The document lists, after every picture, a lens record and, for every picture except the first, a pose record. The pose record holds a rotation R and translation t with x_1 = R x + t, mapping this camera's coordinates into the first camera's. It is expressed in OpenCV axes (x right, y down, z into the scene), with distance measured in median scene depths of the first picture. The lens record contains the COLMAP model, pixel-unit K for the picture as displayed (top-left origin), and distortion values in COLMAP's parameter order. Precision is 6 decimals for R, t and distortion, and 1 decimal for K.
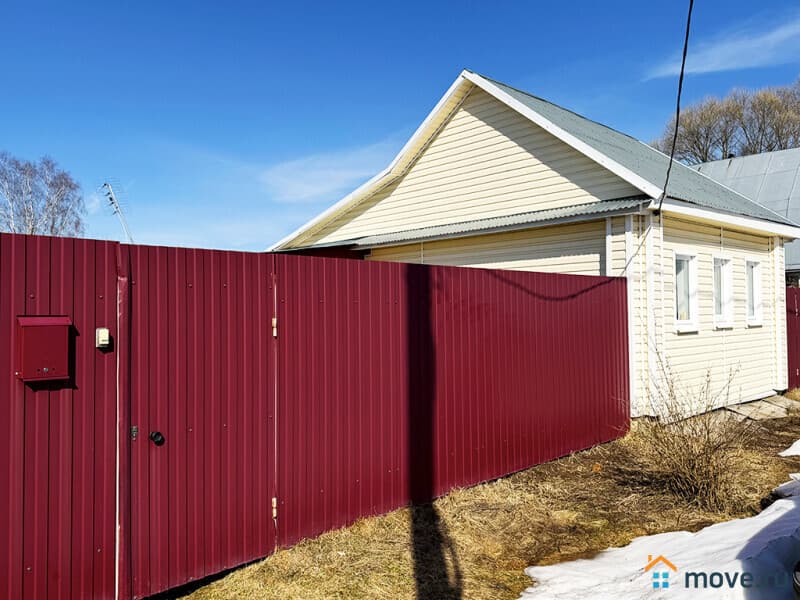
lens RADIAL K [[651.1, 0, 399.0], [0, 651.1, 299.9], [0, 0, 1]] dist [0.008798, 0.000225]
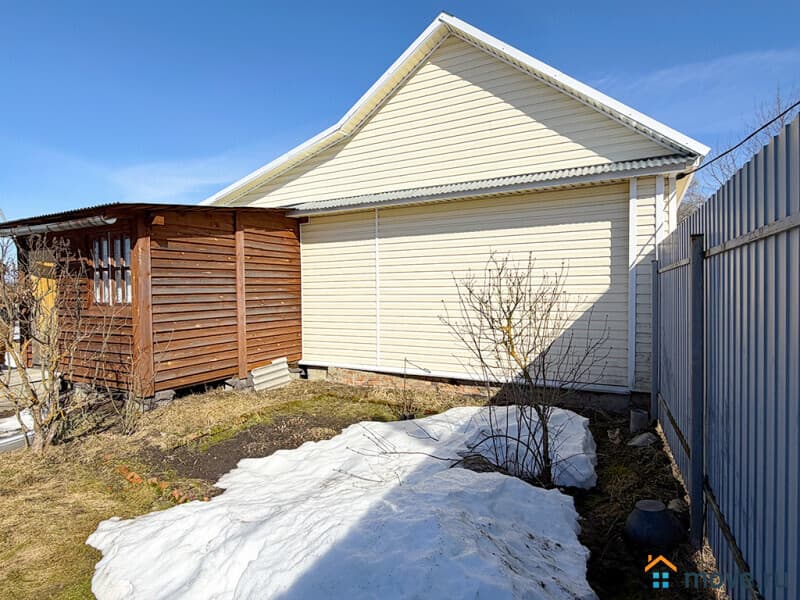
lens RADIAL K [[457.8, 0, 401.8], [0, 457.8, 296.7], [0, 0, 1]] dist [-0.026040, -0.000003]
pose [[0.947152, -0.003306, 0.320769, -0.146022], [-0.007120, 0.999484, 0.031327, 0.015129], [-0.320707, -0.031955, 0.946639, 0.404441]]
